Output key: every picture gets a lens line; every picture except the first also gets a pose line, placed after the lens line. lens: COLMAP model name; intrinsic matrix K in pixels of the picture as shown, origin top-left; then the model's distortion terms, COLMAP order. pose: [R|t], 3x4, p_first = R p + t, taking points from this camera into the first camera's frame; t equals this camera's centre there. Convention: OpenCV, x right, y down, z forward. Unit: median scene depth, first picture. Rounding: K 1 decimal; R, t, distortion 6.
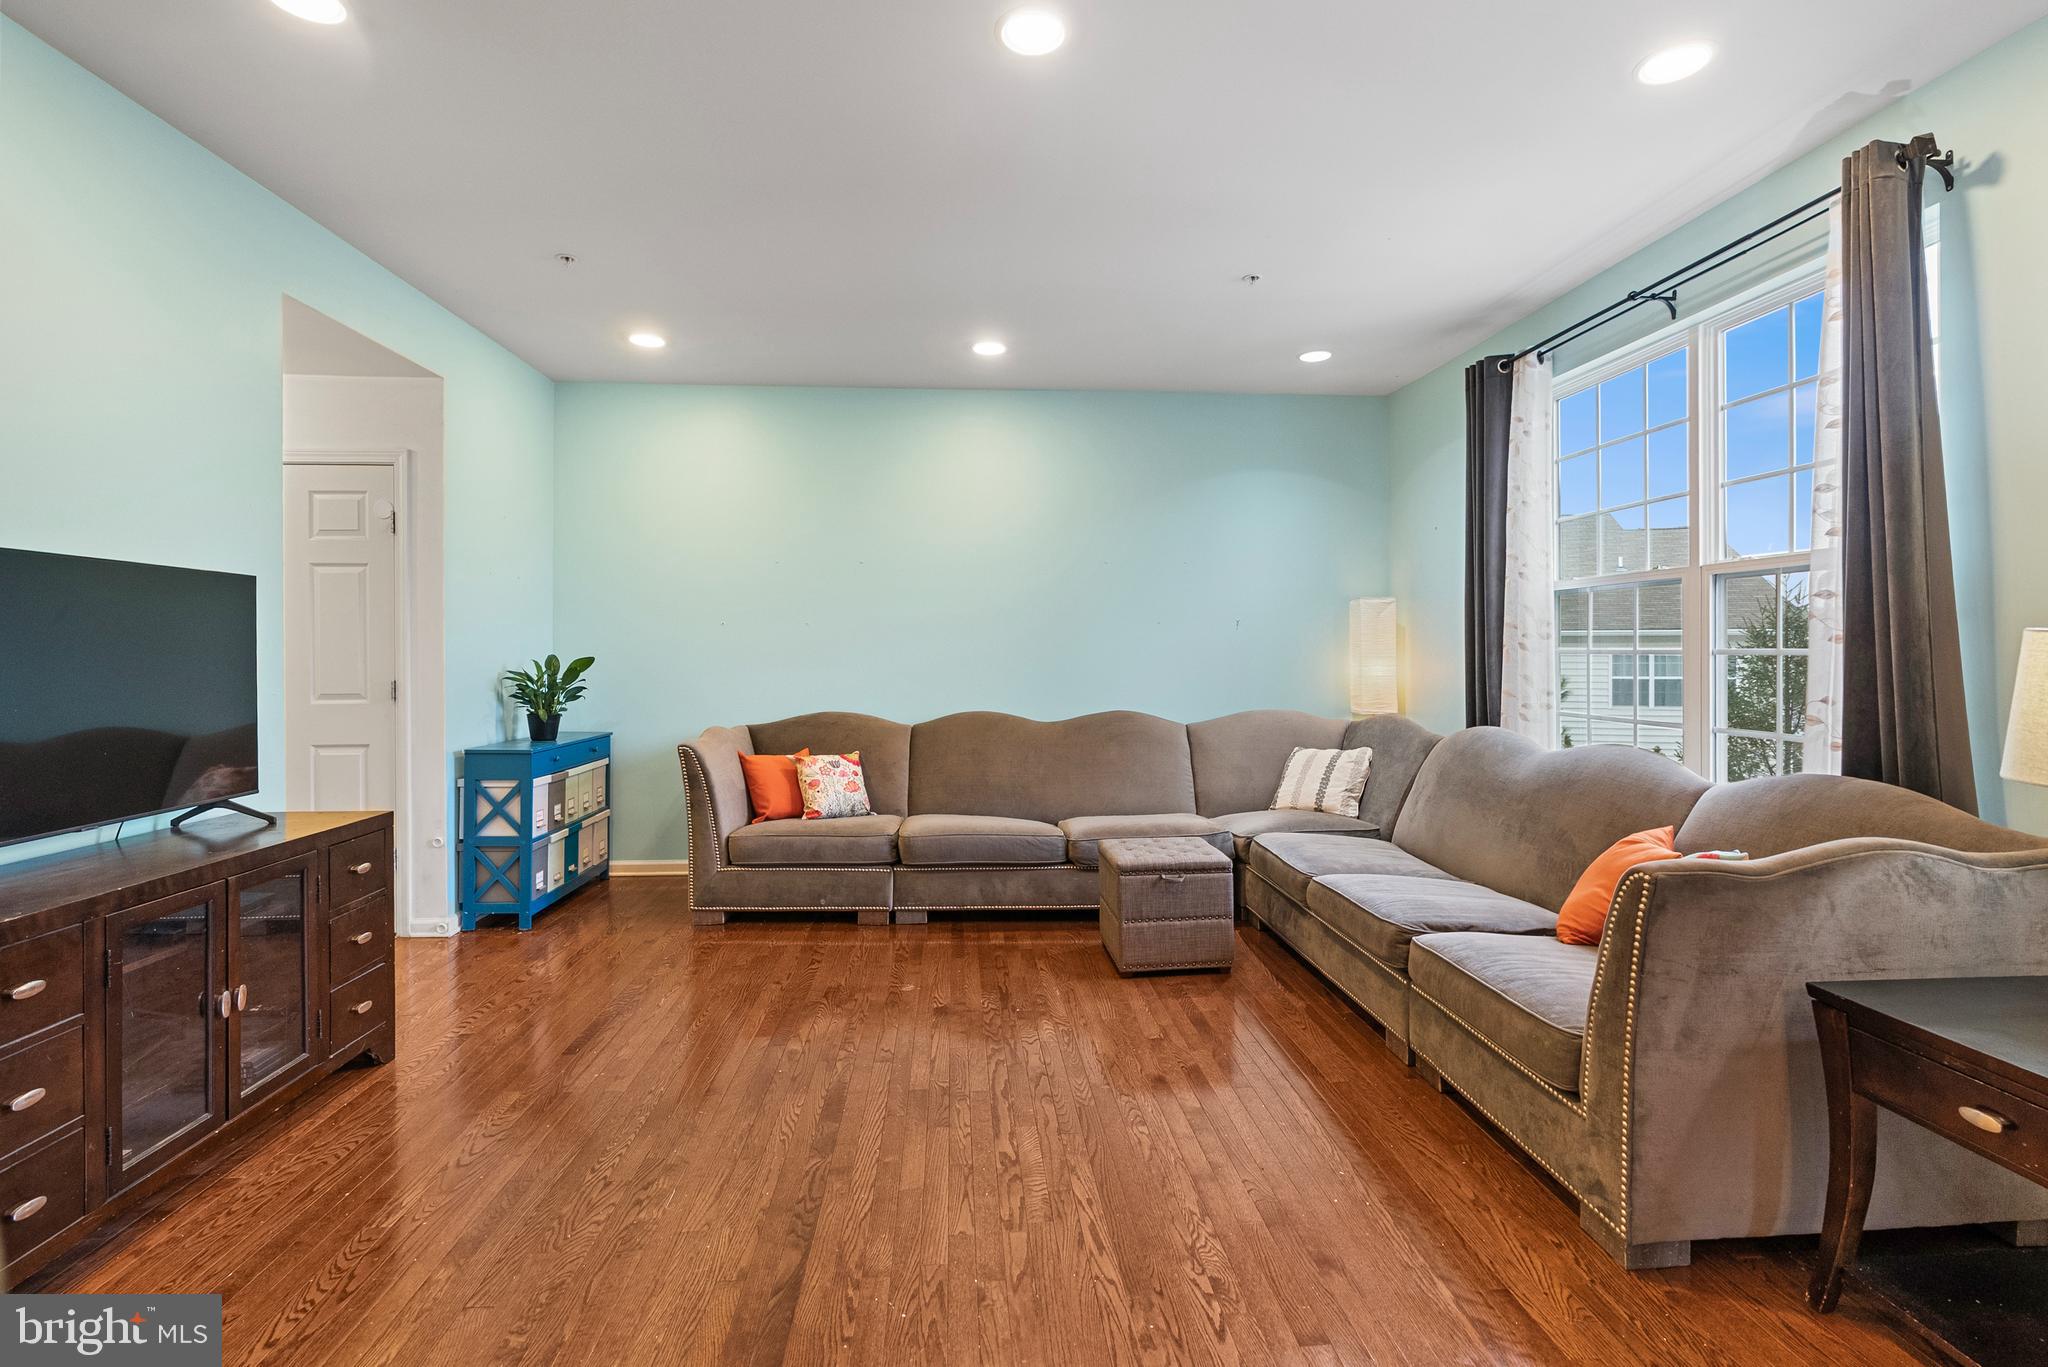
lens RADIAL K [[936.7, 0, 1031.0], [0, 936.7, 658.2], [0, 0, 1]] dist [-0.016431, 0.007120]
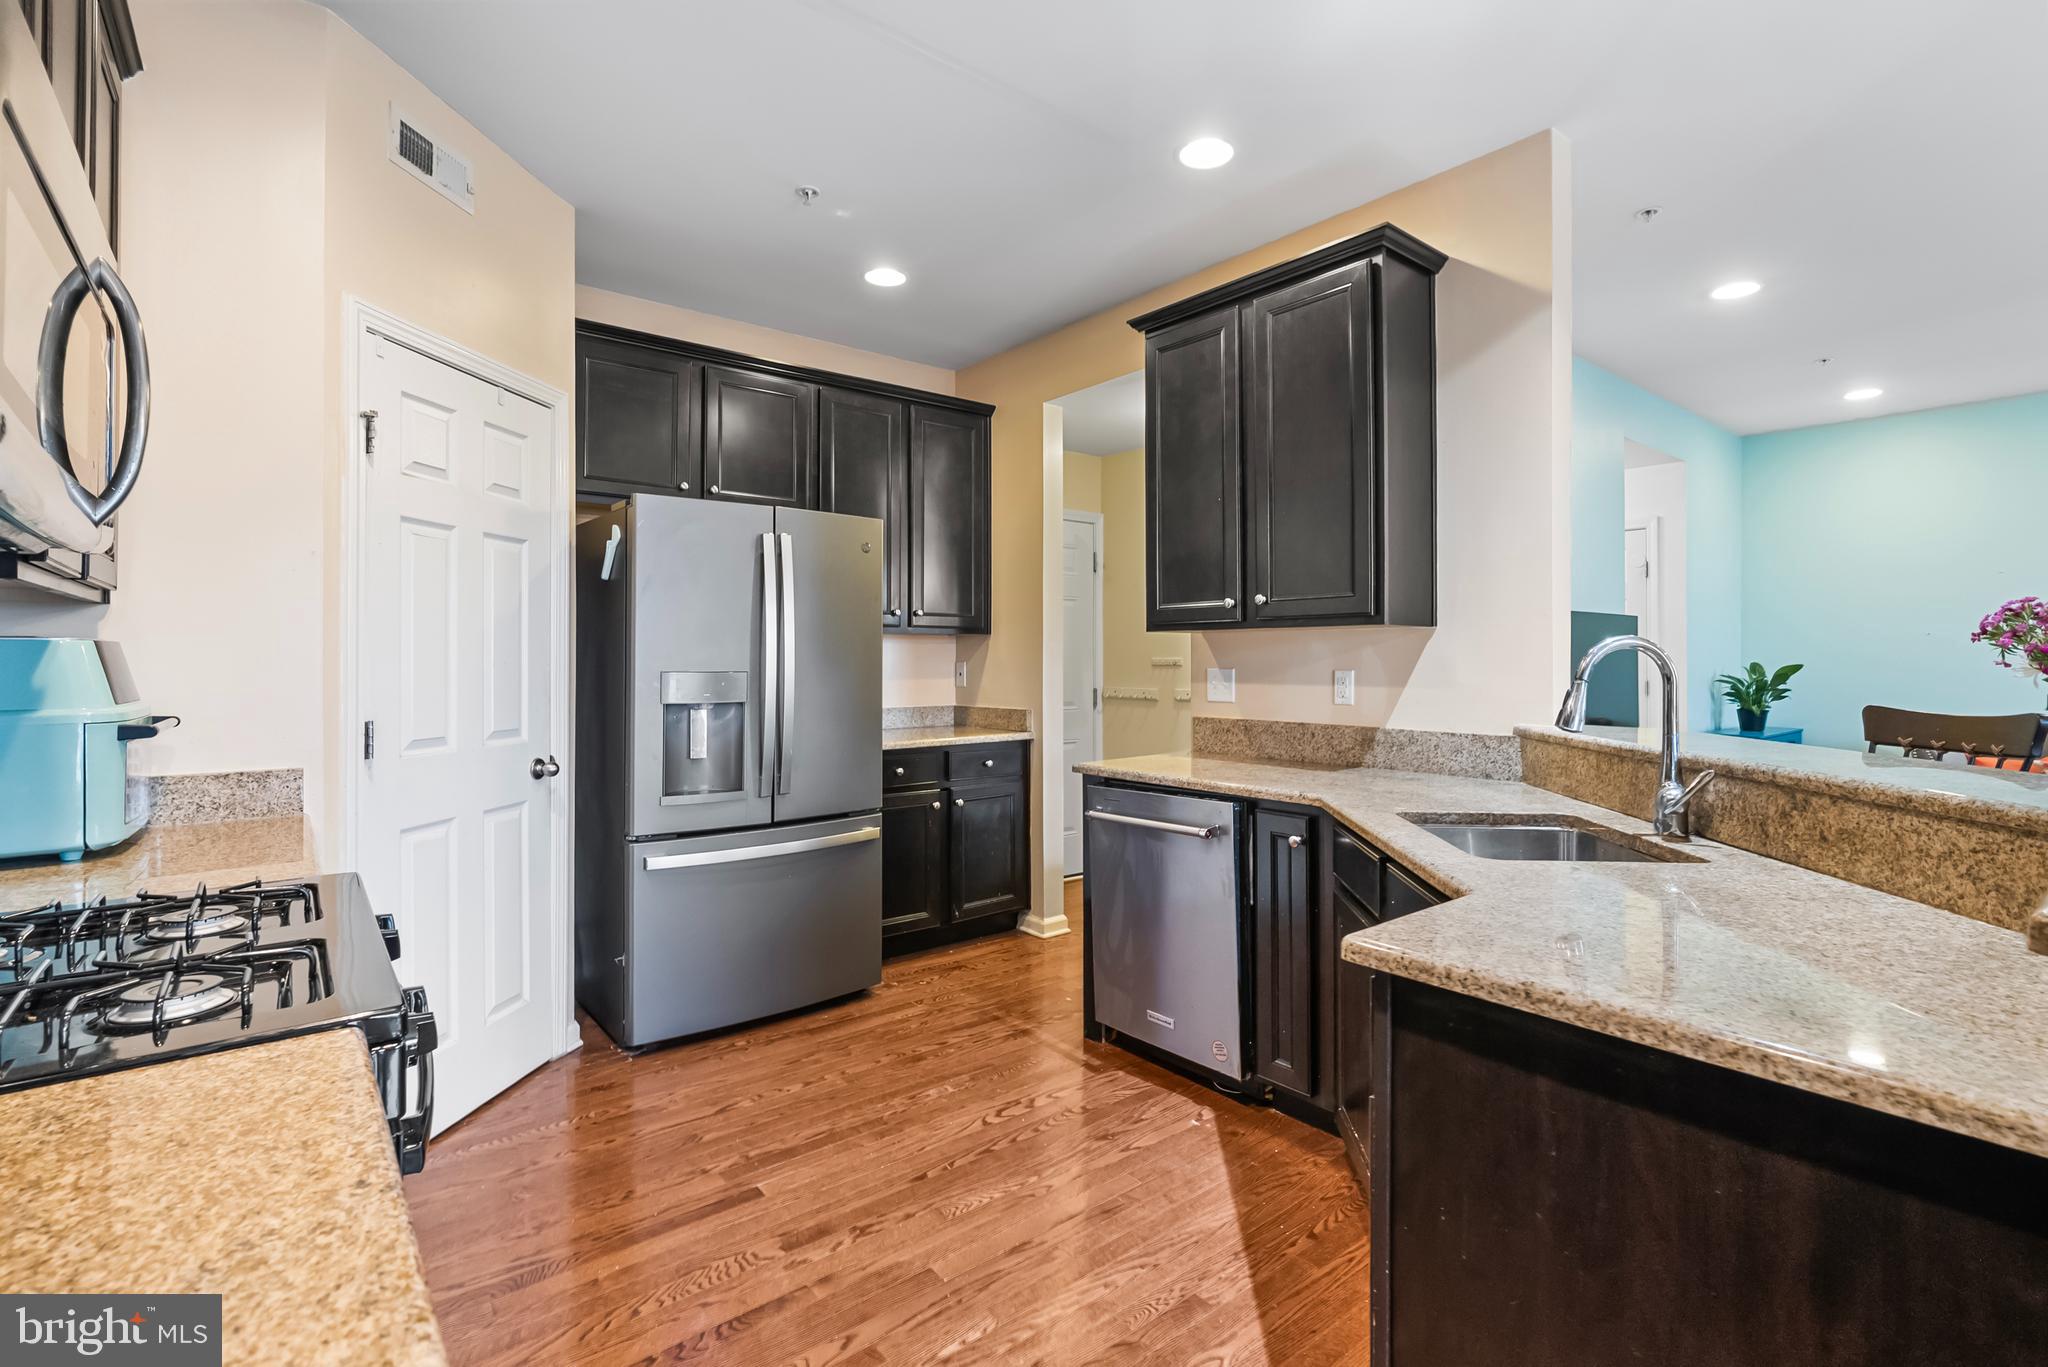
lens RADIAL K [[936.7, 0, 1031.0], [0, 936.7, 658.2], [0, 0, 1]] dist [-0.016431, 0.007120]
pose [[0.567978, -0.000607, -0.823044, -0.050754], [-0.003084, 0.999991, -0.002865, -0.002681], [0.823038, 0.004166, 0.567971, -0.557128]]
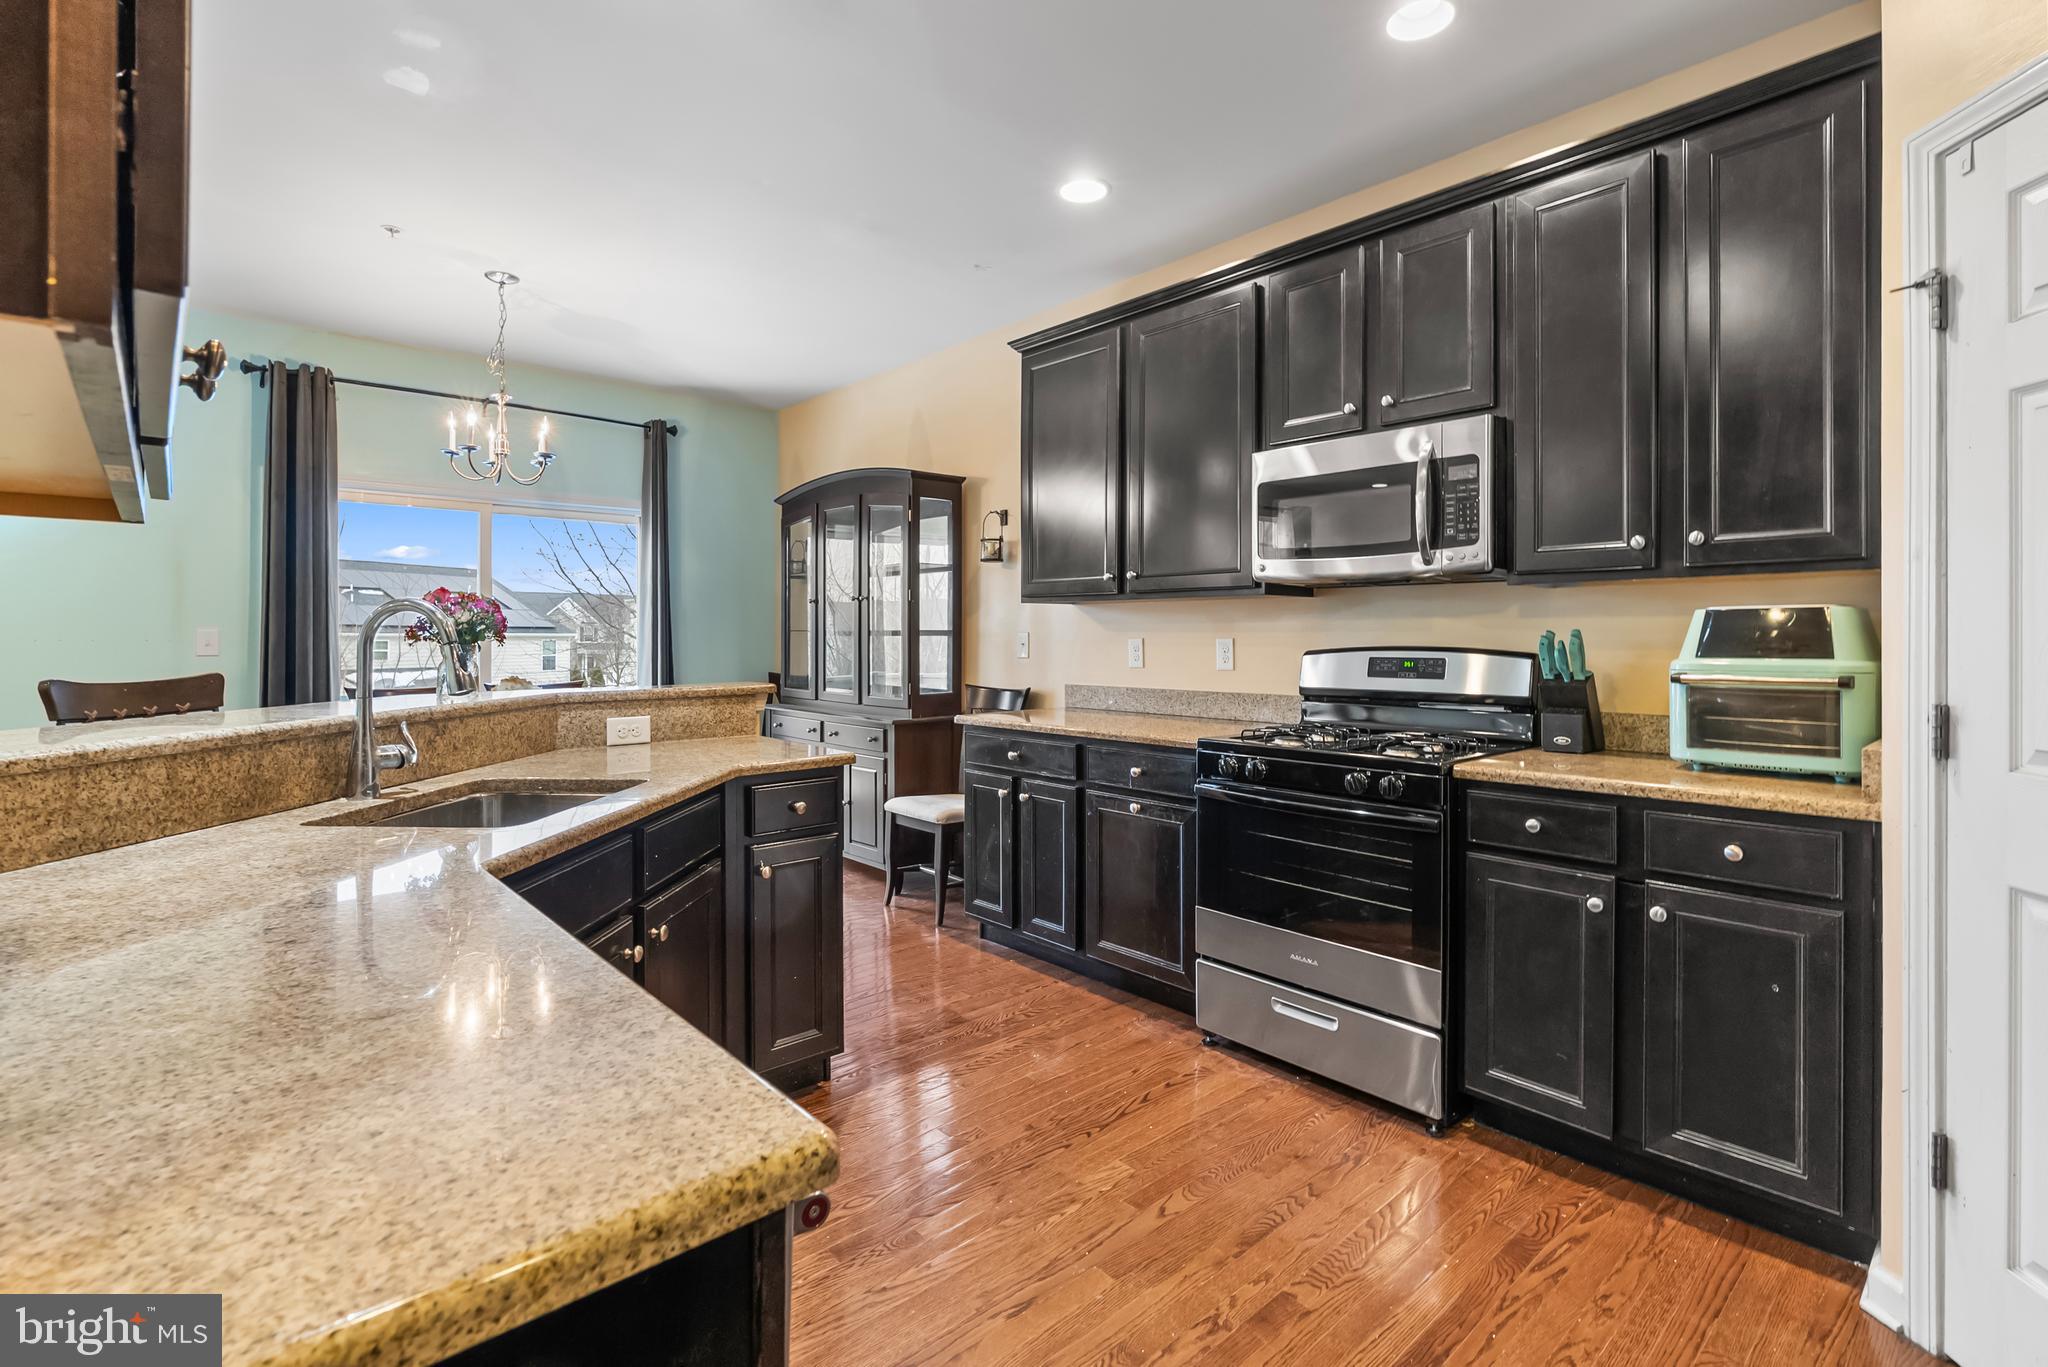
lens RADIAL K [[940.8, 0, 1017.9], [0, 940.8, 637.6], [0, 0, 1]] dist [0.000744, 0.000264]
pose [[-0.601471, 0.001311, 0.798893, -0.778732], [0.001916, 0.999998, -0.000198, 0.003659], [-0.798892, 0.001412, -0.601473, -0.038902]]
